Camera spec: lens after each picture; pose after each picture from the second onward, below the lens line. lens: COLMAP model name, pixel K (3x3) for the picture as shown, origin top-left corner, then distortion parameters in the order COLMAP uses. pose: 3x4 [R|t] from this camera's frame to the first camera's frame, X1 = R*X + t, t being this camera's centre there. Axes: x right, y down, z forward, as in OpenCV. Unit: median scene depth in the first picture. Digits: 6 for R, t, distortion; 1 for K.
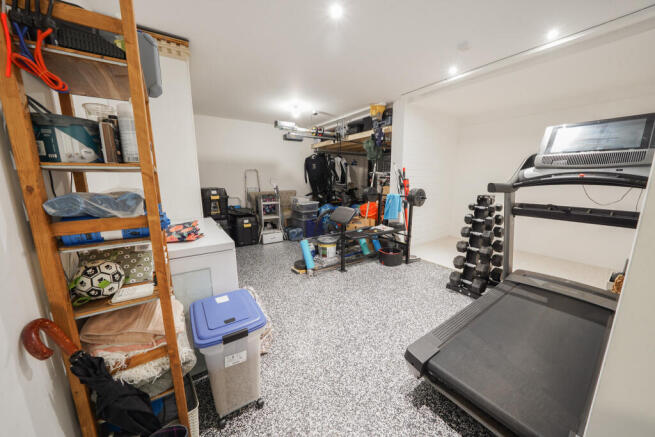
lens RADIAL K [[227.6, 0, 329.0], [0, 227.6, 220.1], [0, 0, 1]] dist [-0.002987, 0.000037]
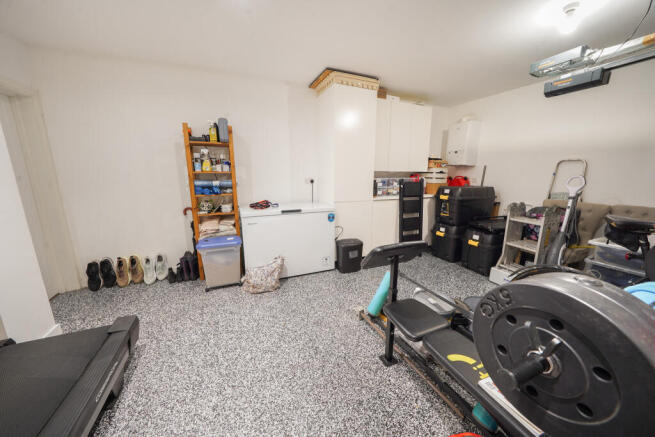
lens RADIAL K [[227.6, 0, 328.2], [0, 227.6, 219.2], [0, 0, 1]] dist [-0.002987, 0.000037]
pose [[-0.188084, 0.205668, -0.960378, 0.405730], [-0.174827, 0.955202, 0.238798, -0.143375], [0.966468, 0.212814, -0.143702, 0.686911]]
